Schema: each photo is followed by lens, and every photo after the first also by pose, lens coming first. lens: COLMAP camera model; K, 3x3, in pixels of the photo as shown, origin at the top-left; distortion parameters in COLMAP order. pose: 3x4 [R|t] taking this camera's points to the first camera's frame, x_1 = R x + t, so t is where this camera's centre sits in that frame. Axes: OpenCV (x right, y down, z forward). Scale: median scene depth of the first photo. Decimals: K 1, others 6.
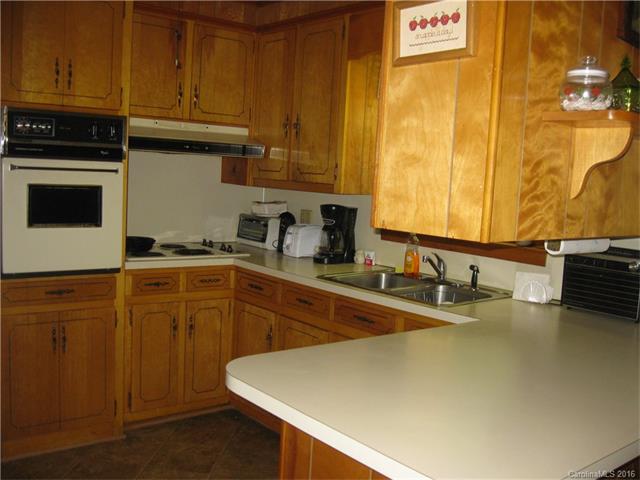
lens RADIAL K [[663.1, 0, 324.1], [0, 663.1, 254.6], [0, 0, 1]] dist [-0.105548, 0.000000]
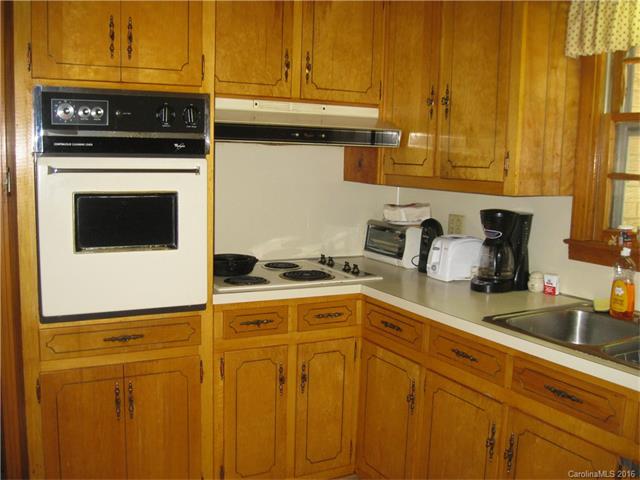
lens RADIAL K [[663.1, 0, 317.8], [0, 663.1, 240.4], [0, 0, 1]] dist [-0.105548, 0.000000]
pose [[0.980697, -0.007021, -0.195410, -0.042173], [0.005874, 0.999962, -0.006448, -0.041799], [0.195447, 0.005176, 0.980701, 0.287585]]
